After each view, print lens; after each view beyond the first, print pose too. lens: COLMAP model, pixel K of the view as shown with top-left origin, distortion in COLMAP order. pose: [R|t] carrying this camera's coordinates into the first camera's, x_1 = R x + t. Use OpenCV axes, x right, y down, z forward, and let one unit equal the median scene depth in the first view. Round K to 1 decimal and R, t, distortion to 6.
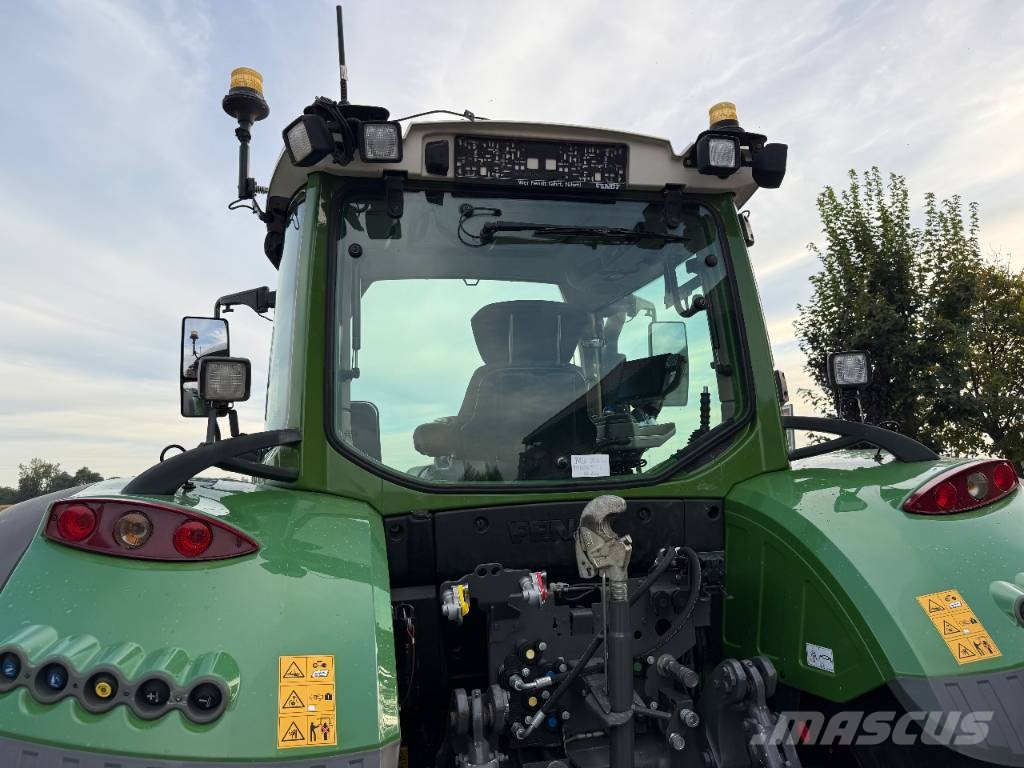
lens RADIAL K [[719.5, 0, 515.8], [0, 719.5, 383.0], [0, 0, 1]] dist [0.046709, -0.053991]
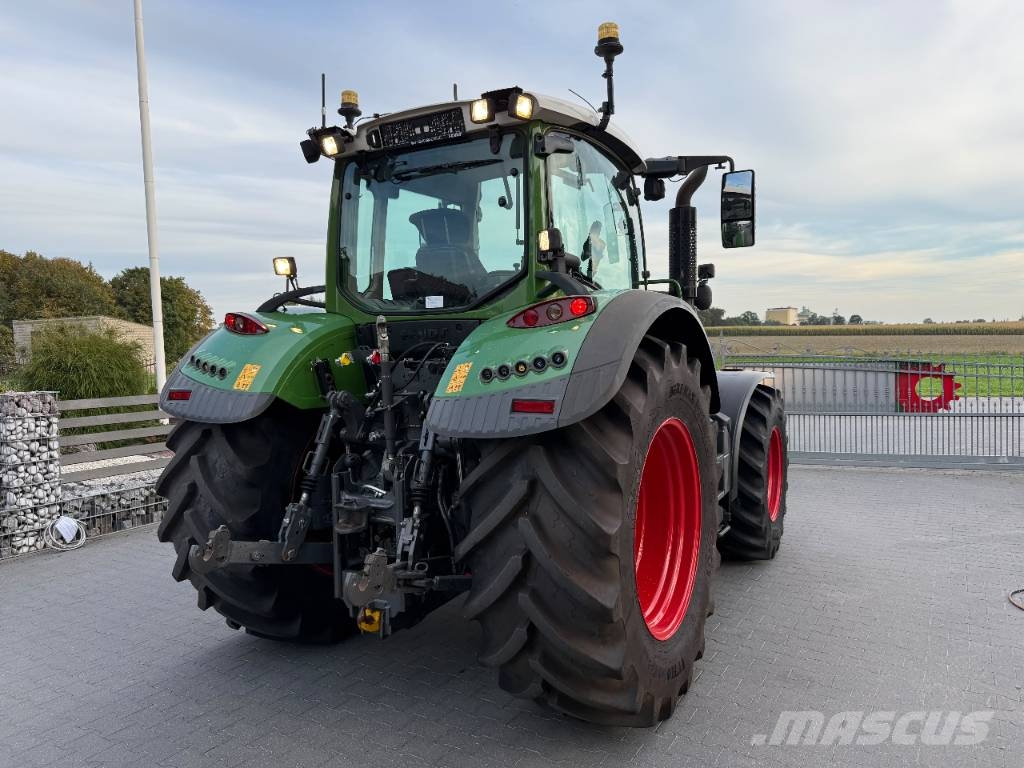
lens RADIAL K [[719.5, 0, 514.6], [0, 719.5, 389.1], [0, 0, 1]] dist [0.046709, -0.053991]
pose [[0.736885, 0.076973, -0.671622, 1.476955], [0.085983, 0.974756, 0.206053, -0.030695], [0.670528, -0.209585, 0.711665, -0.248599]]
